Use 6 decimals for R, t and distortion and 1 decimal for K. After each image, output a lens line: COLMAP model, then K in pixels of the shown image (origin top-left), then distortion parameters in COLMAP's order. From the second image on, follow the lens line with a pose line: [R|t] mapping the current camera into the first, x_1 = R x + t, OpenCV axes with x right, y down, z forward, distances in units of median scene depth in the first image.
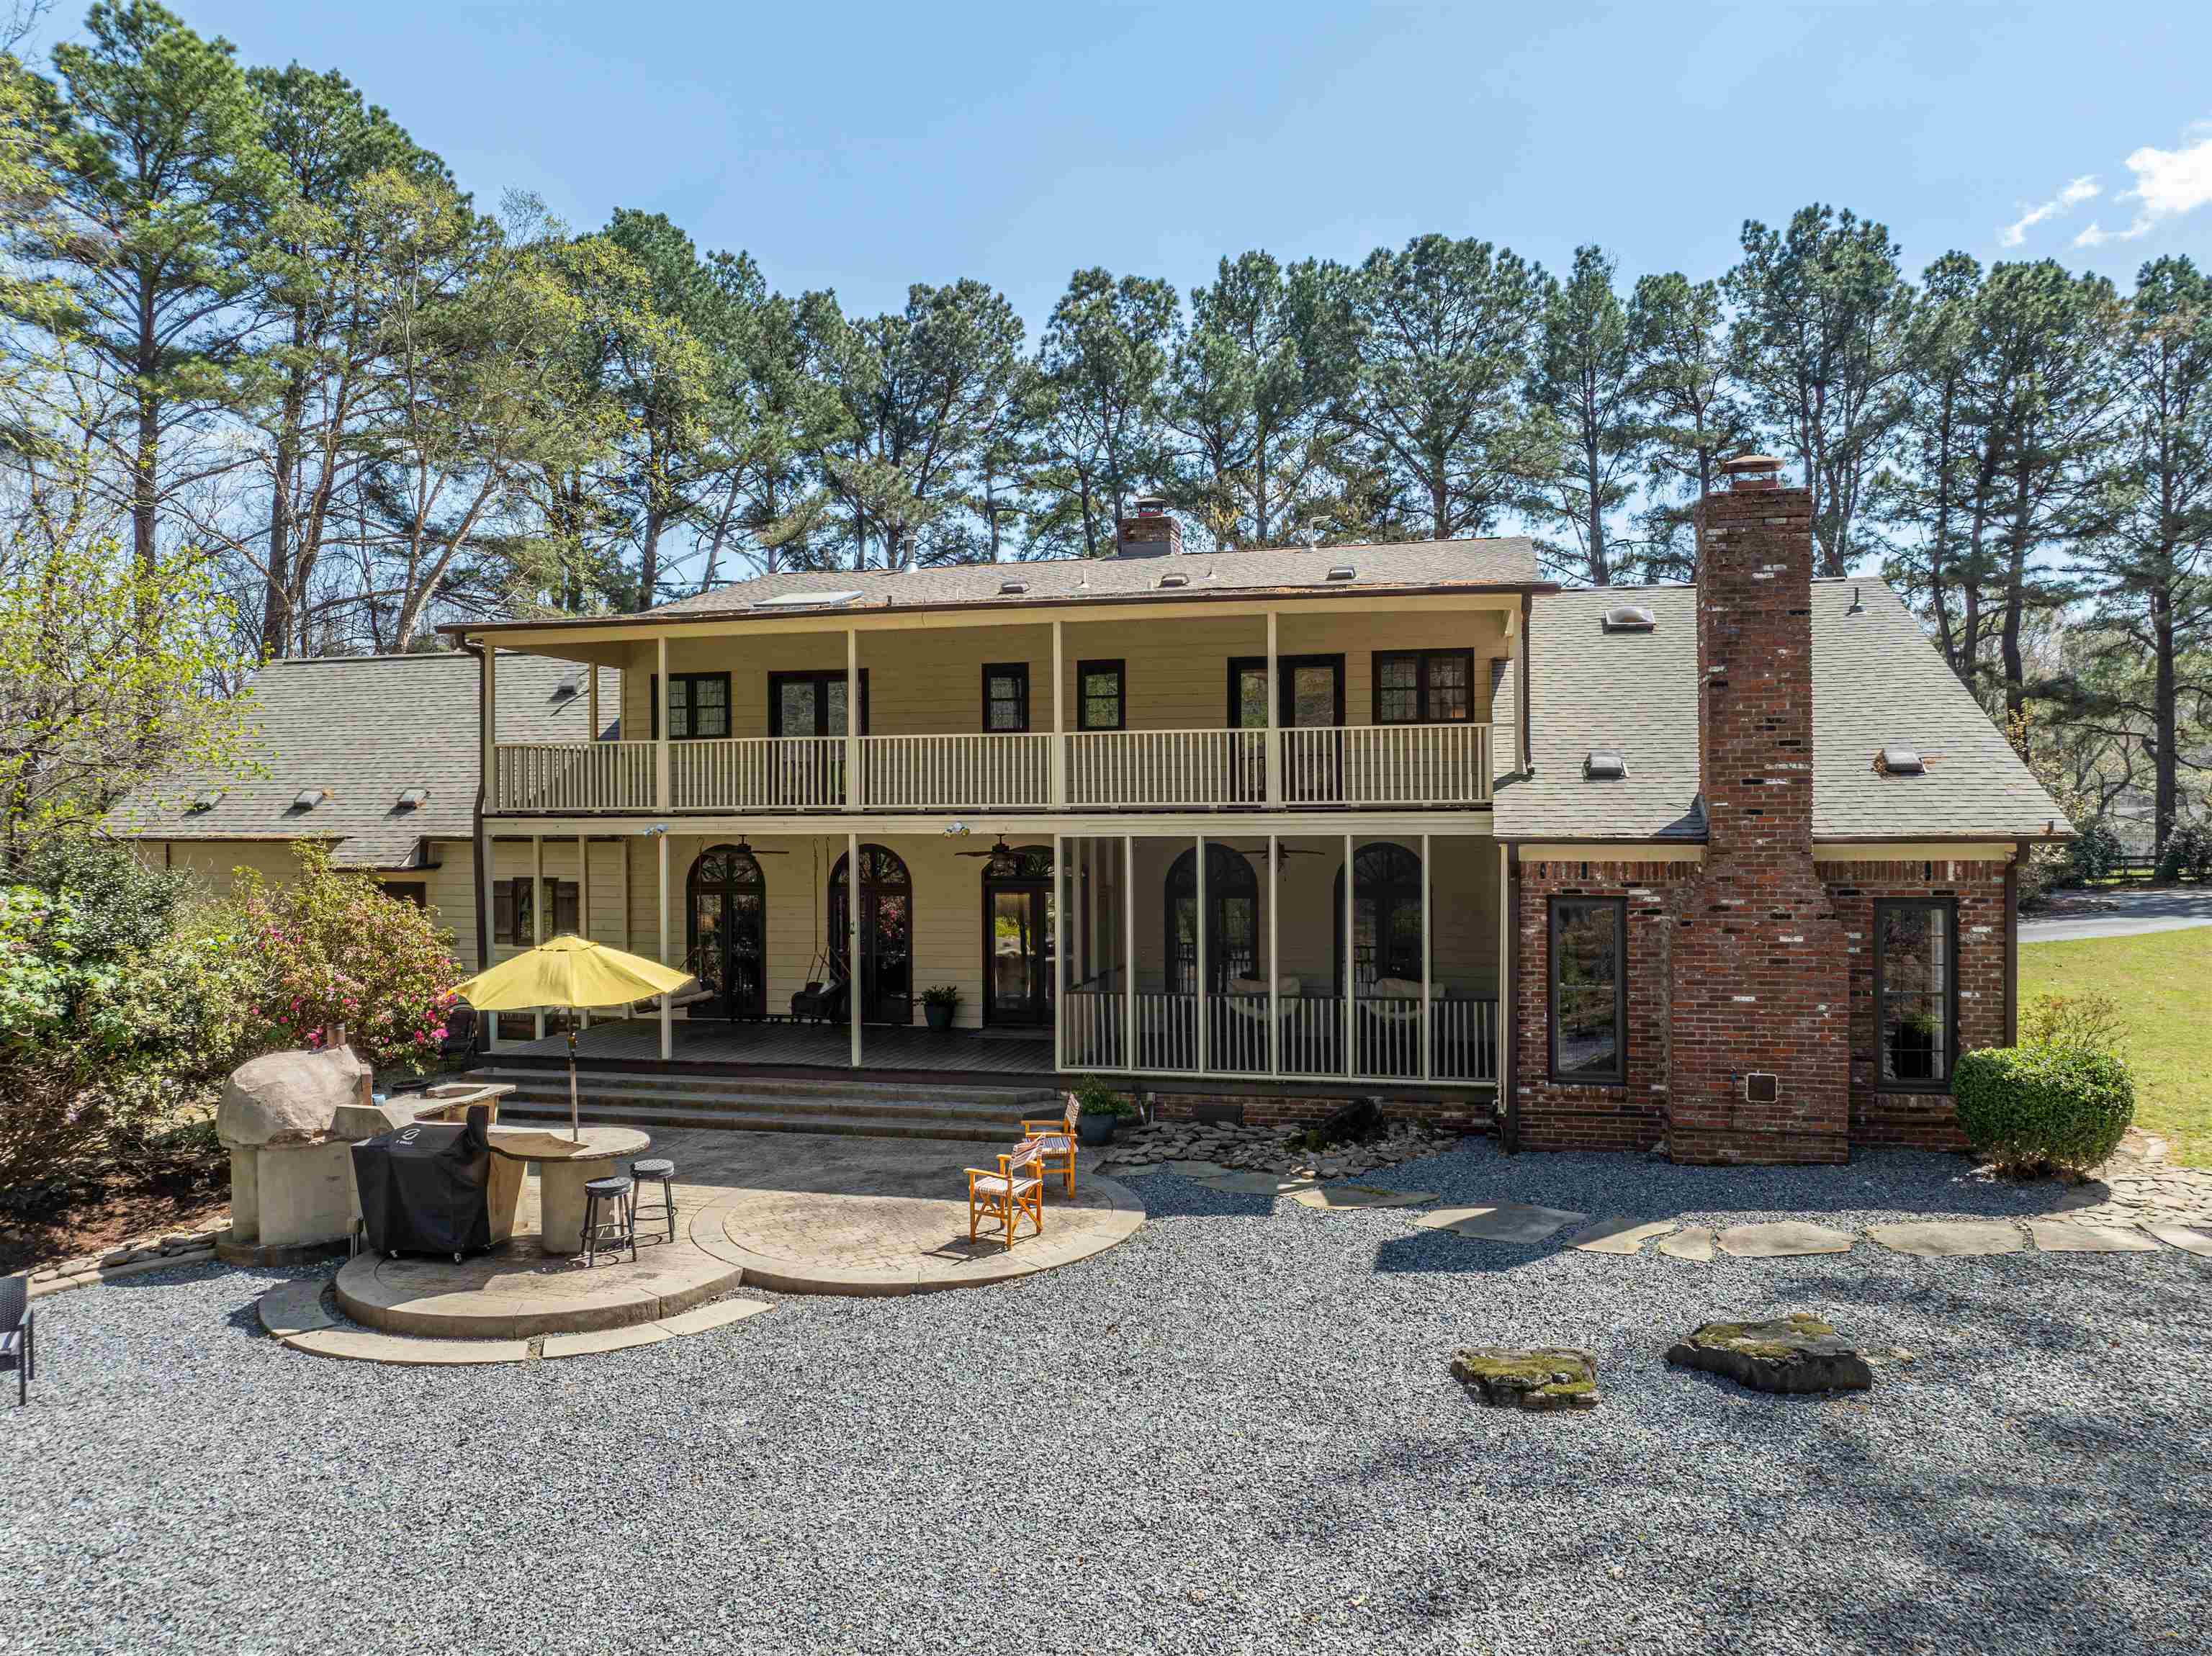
lens RADIAL K [[1544.8, 0, 1106.0], [0, 1544.8, 828.0], [0, 0, 1]] dist [-0.051594, 0.019463]
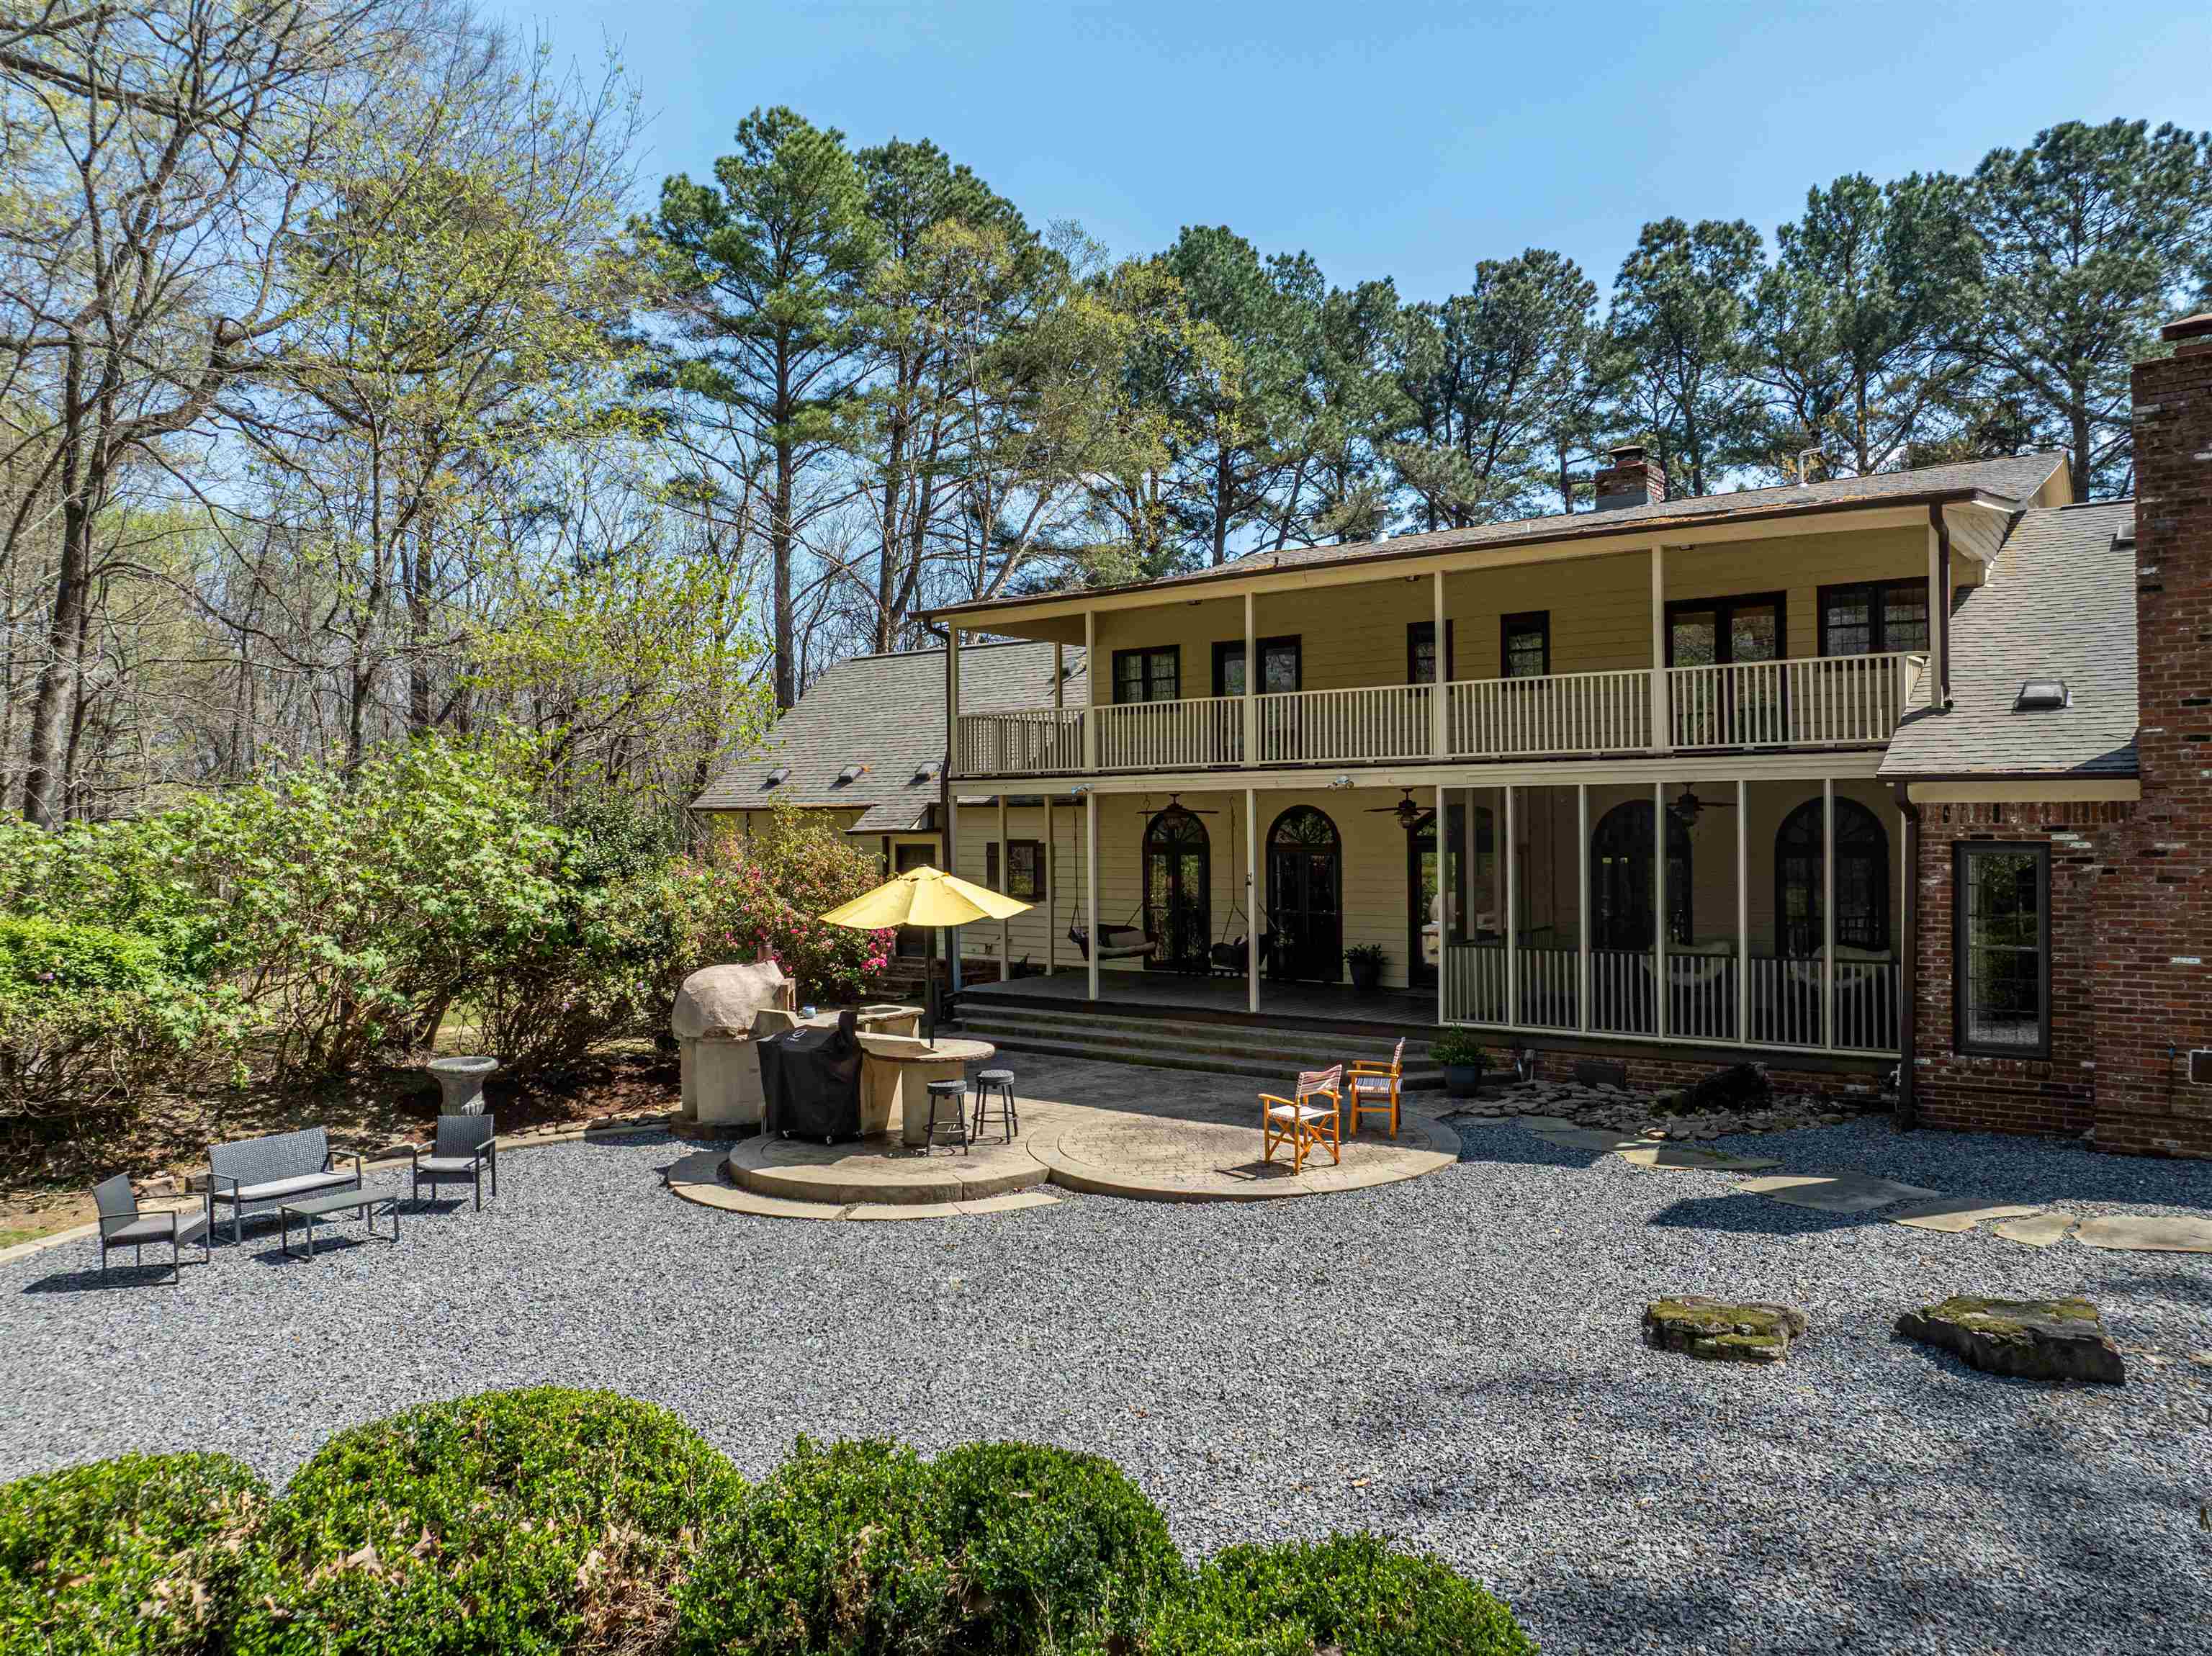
lens RADIAL K [[1544.8, 0, 1106.0], [0, 1544.8, 828.0], [0, 0, 1]] dist [-0.051594, 0.019463]
pose [[0.919649, -0.001364, -0.392740, 0.158167], [0.002176, 0.999996, 0.001622, 0.028884], [0.392736, -0.002346, 0.919648, 0.003773]]
